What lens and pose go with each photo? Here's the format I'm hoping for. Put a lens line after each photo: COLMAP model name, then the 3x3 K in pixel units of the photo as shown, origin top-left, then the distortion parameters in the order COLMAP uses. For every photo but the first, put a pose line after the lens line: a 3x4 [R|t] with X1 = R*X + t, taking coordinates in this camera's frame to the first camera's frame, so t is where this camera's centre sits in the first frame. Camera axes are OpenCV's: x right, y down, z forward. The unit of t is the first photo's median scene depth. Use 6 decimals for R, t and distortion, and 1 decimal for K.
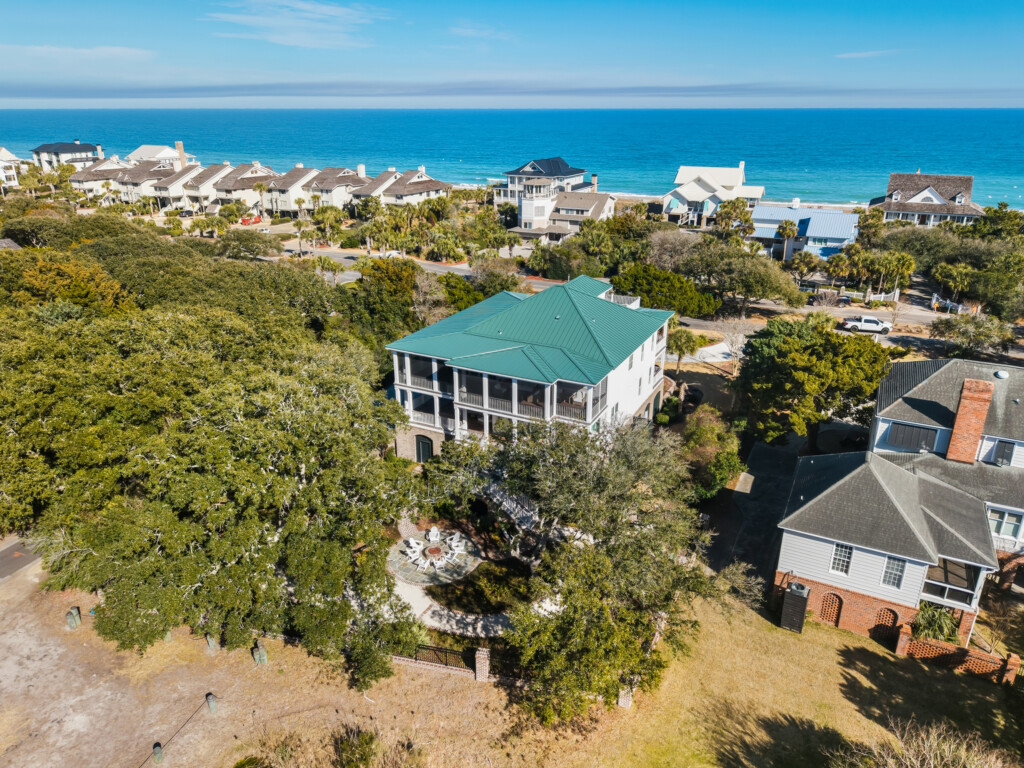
lens RADIAL K [[683.4, 0, 512.0], [0, 683.4, 384.0], [0, 0, 1]] dist [0.043756, 0.000759]
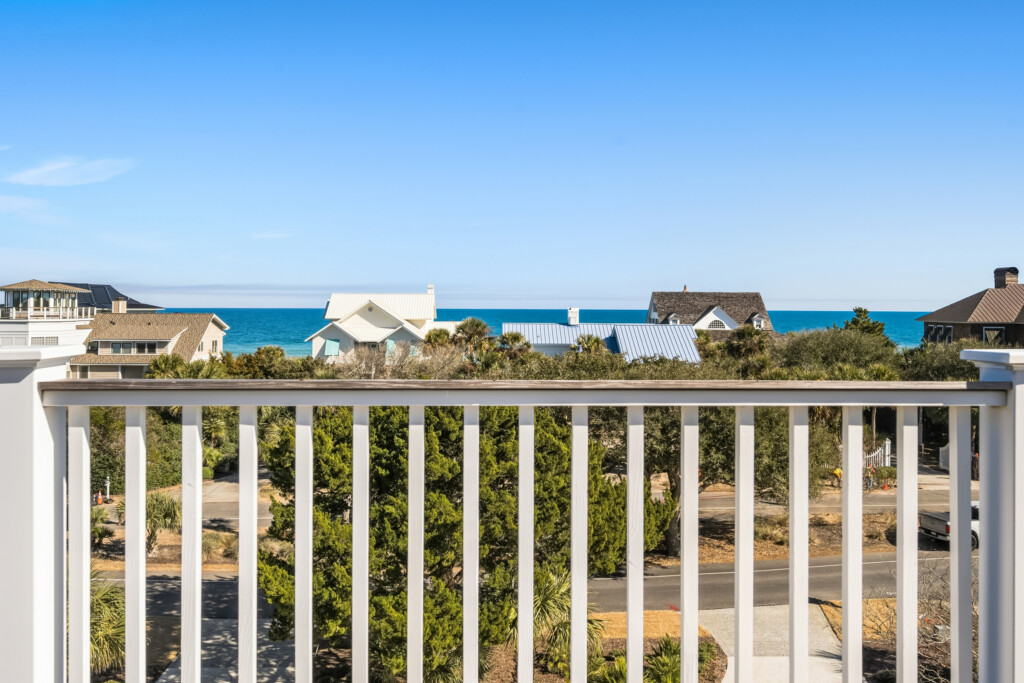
lens RADIAL K [[839.5, 0, 503.8], [0, 839.5, 304.3], [0, 0, 1]] dist [-0.002475, 0.001842]
pose [[0.884673, 0.004186, 0.466194, 0.049125], [0.169300, 0.928813, -0.329612, -0.054853], [-0.434387, 0.370525, 0.820987, 0.429092]]
